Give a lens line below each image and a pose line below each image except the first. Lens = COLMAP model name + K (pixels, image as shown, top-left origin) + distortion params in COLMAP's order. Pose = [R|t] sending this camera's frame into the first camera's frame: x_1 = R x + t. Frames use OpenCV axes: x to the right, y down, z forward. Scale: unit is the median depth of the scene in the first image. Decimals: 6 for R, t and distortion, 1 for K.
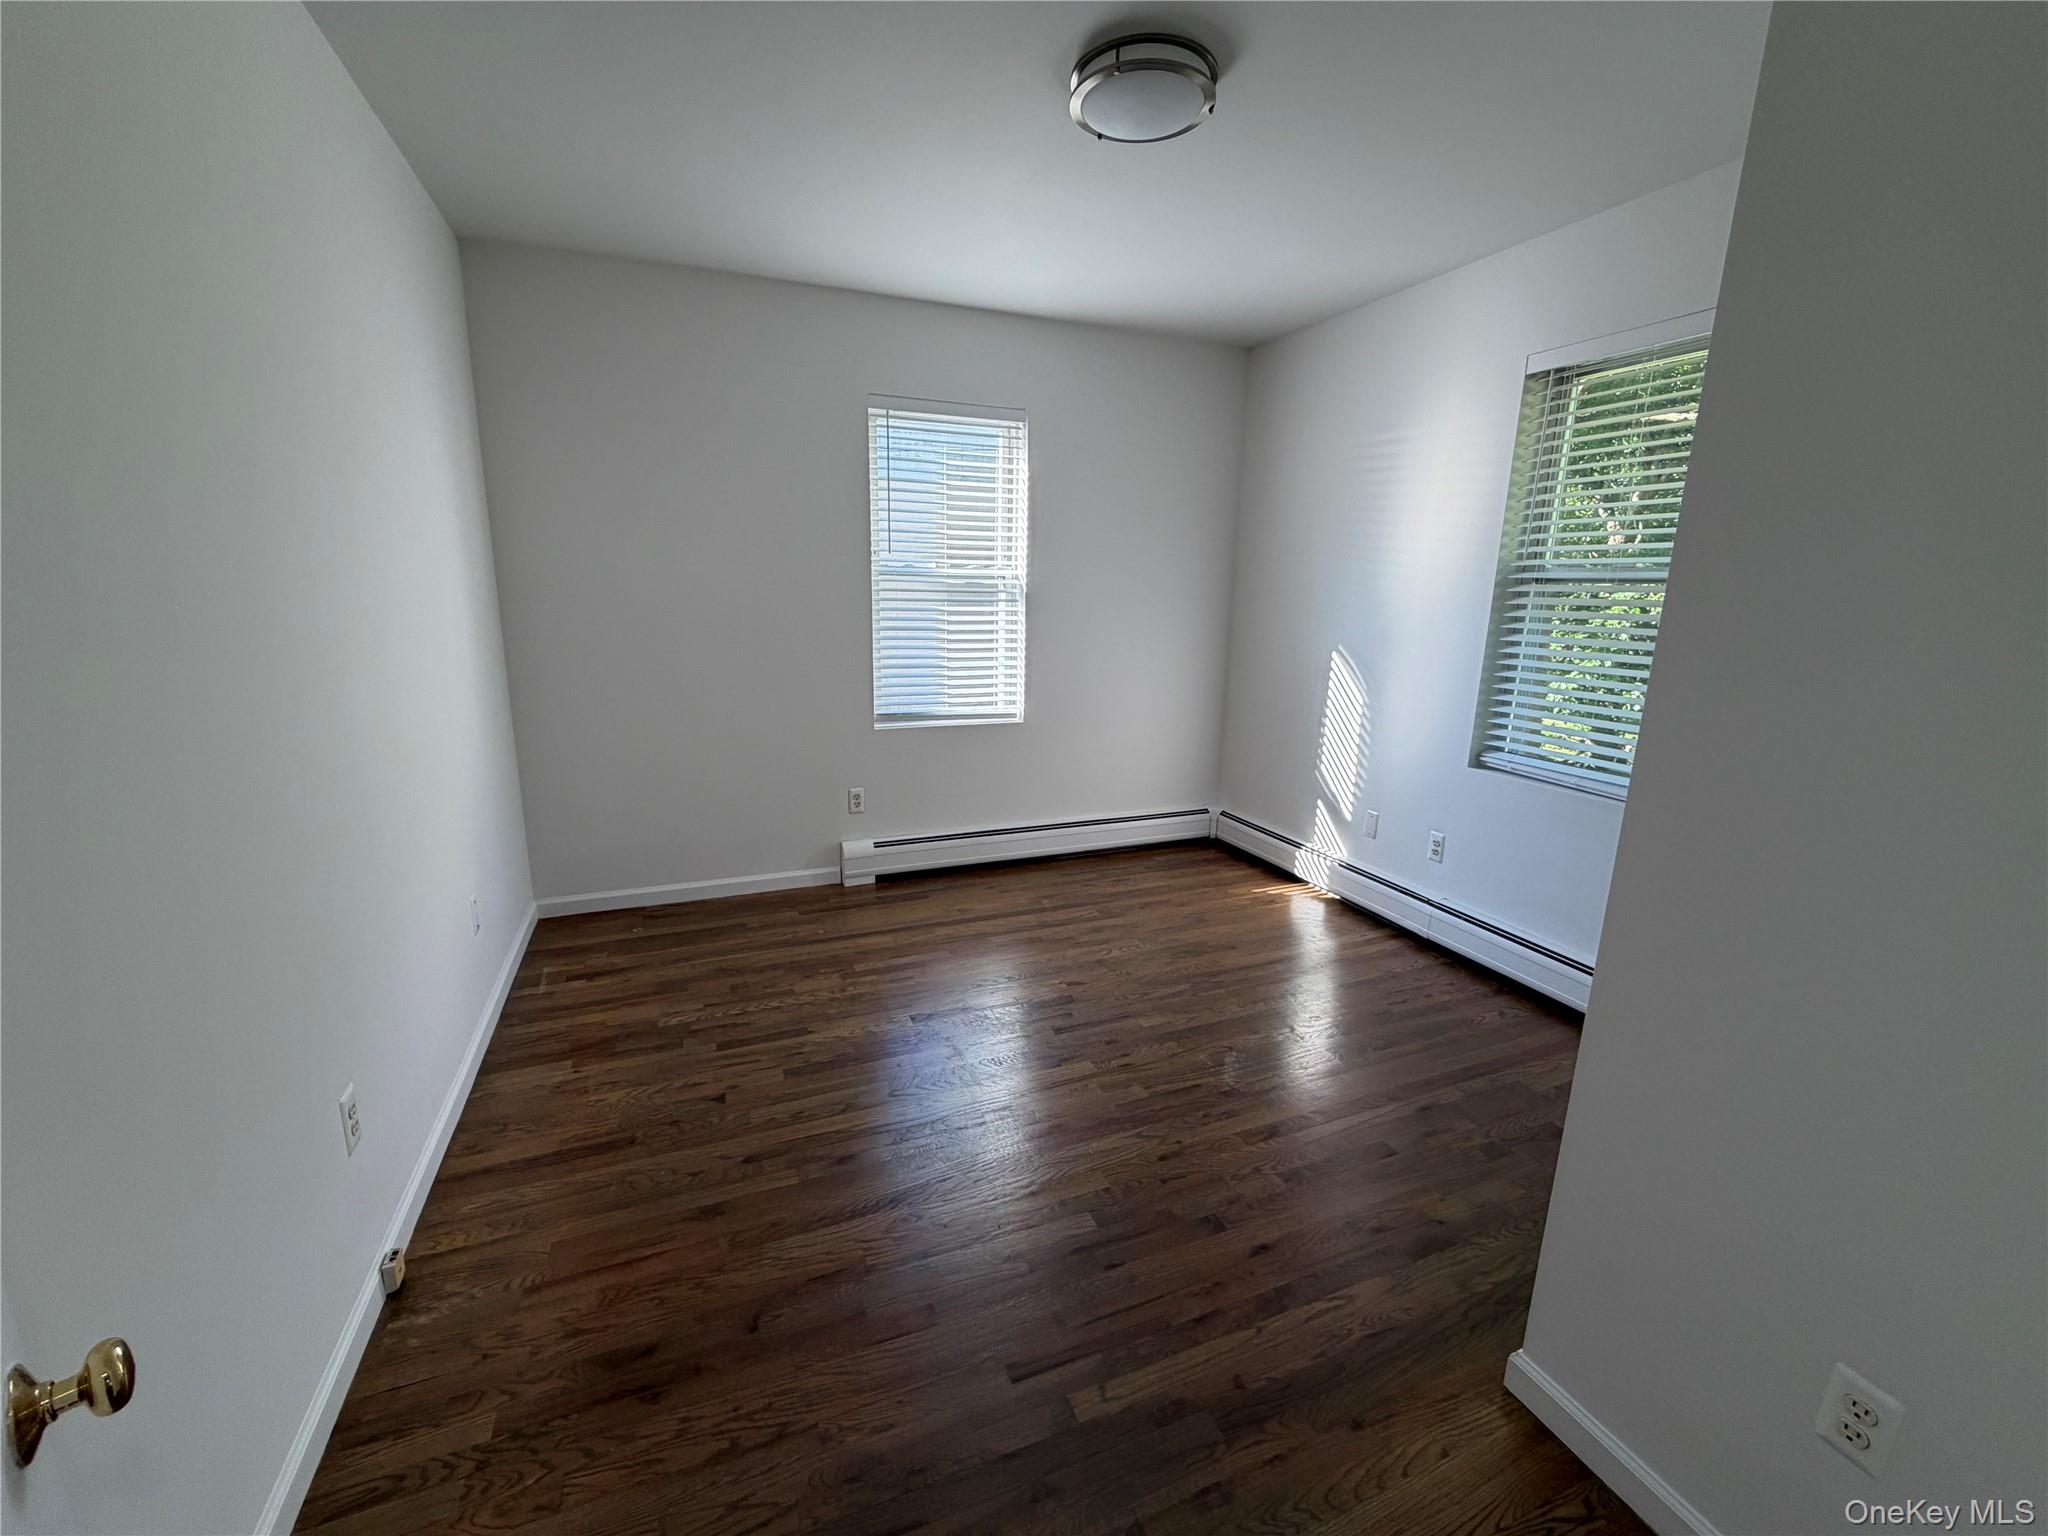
lens RADIAL K [[822.9, 0, 1019.5], [0, 822.9, 766.9], [0, 0, 1]] dist [-0.000791, -0.000106]
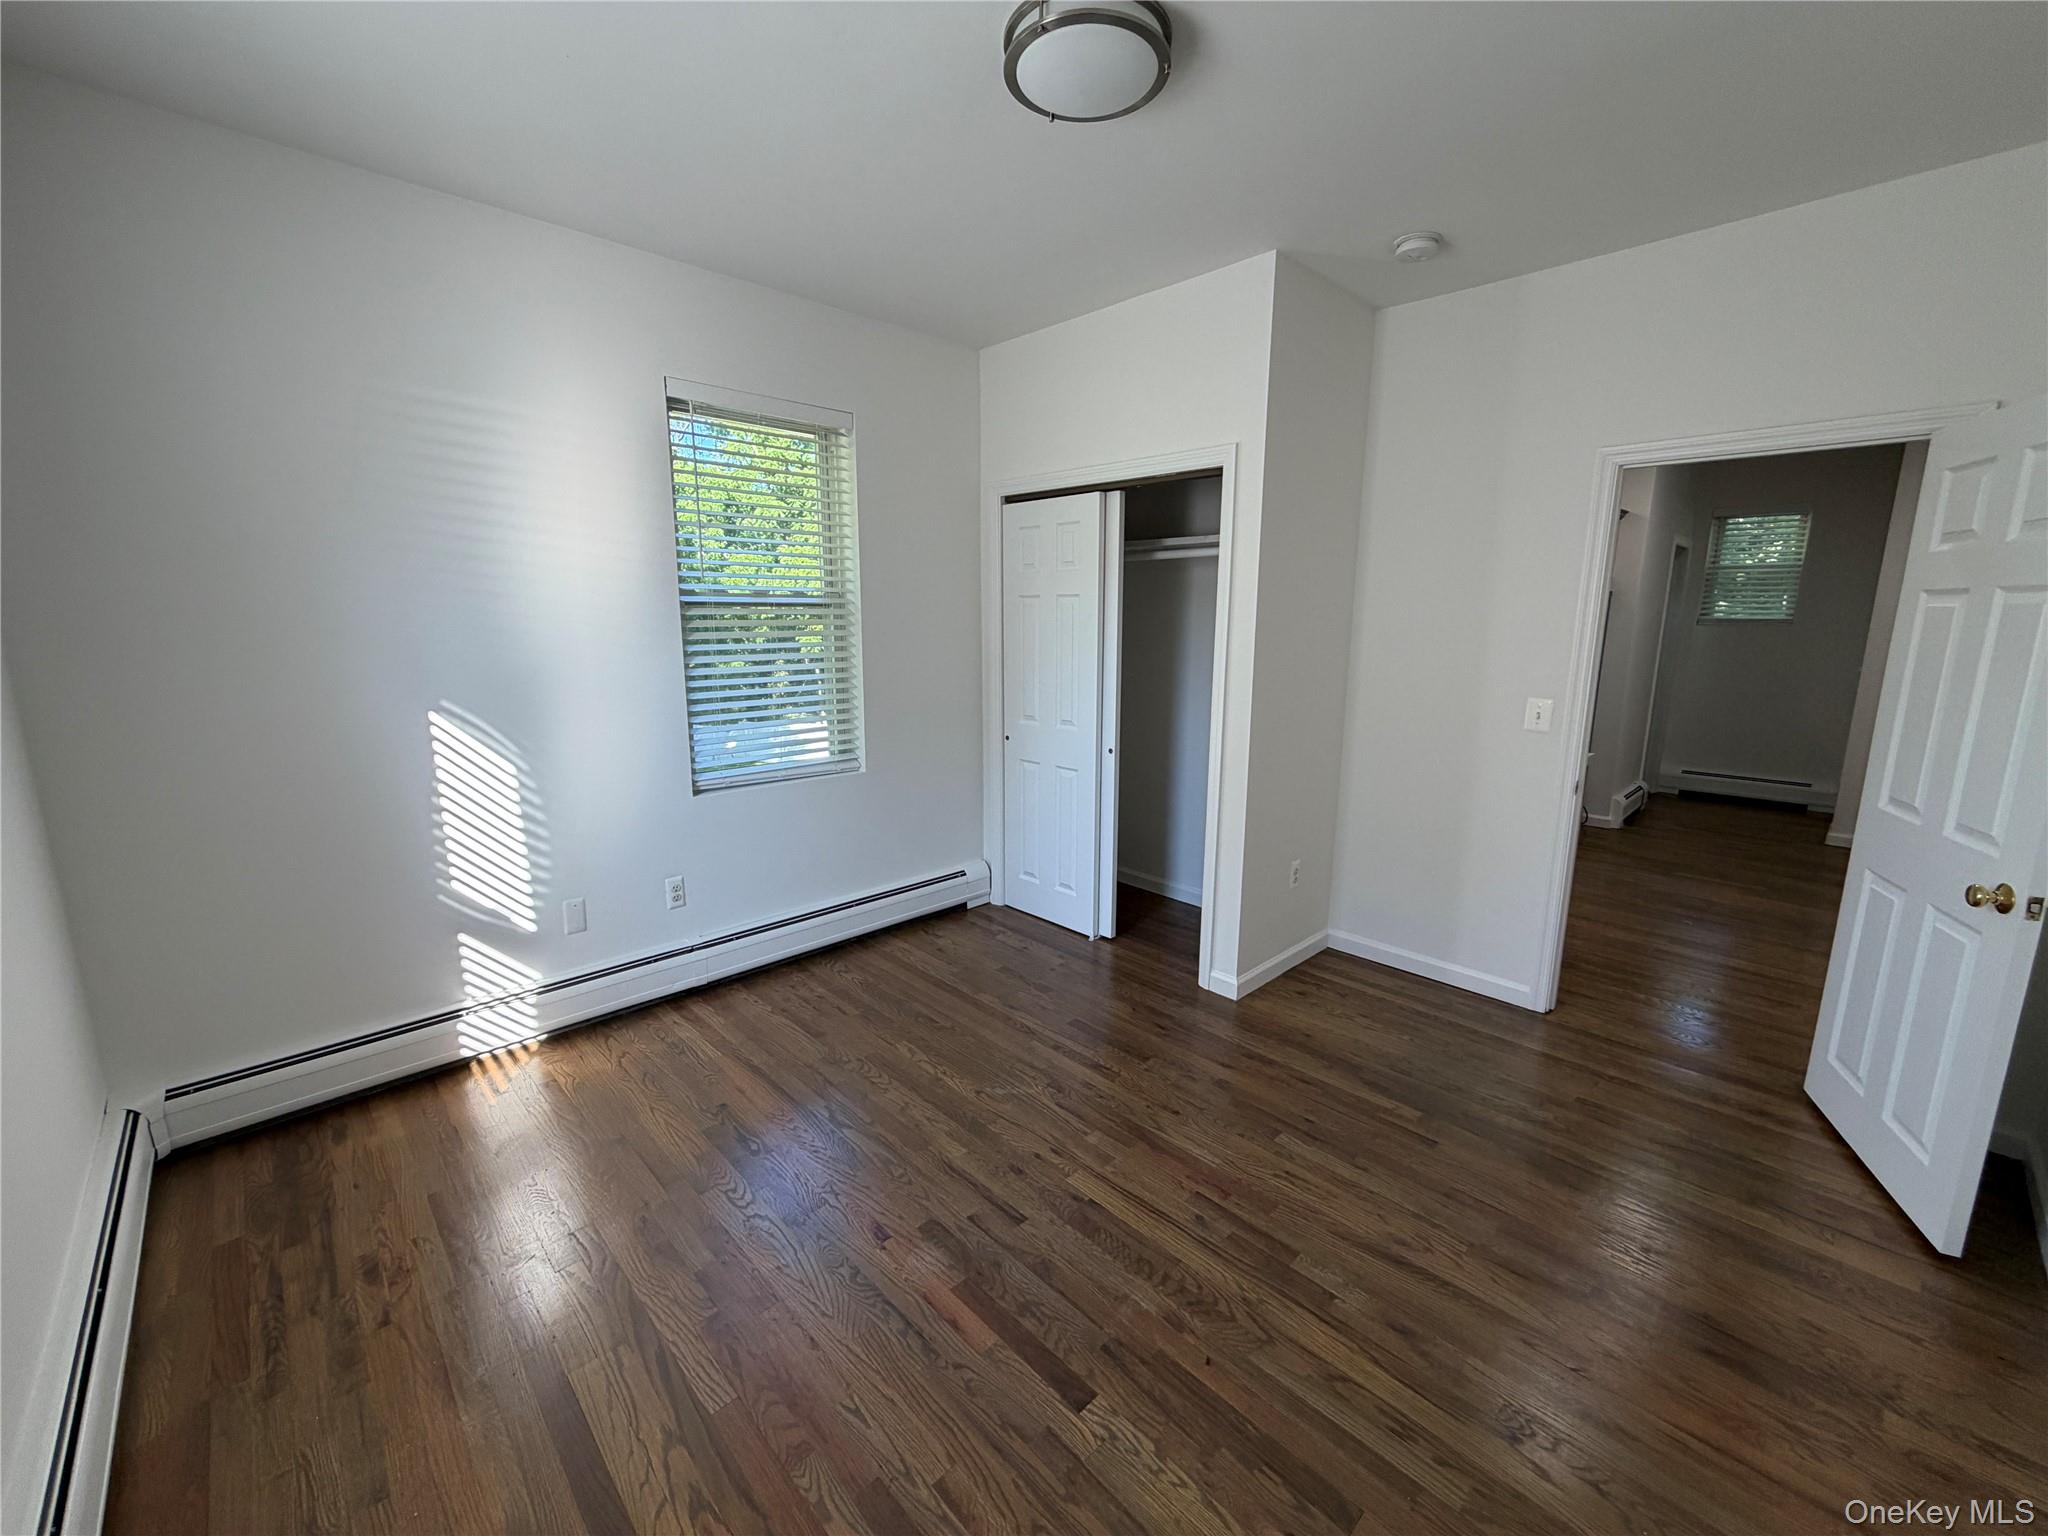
lens RADIAL K [[820.0, 0, 1011.5], [0, 820.0, 767.4], [0, 0, 1]] dist [0.000537, 0.000197]
pose [[-0.362138, -0.192865, 0.911954, -0.402351], [0.193562, 0.941474, 0.275971, -0.197159], [-0.911806, 0.276459, -0.303612, 0.823198]]
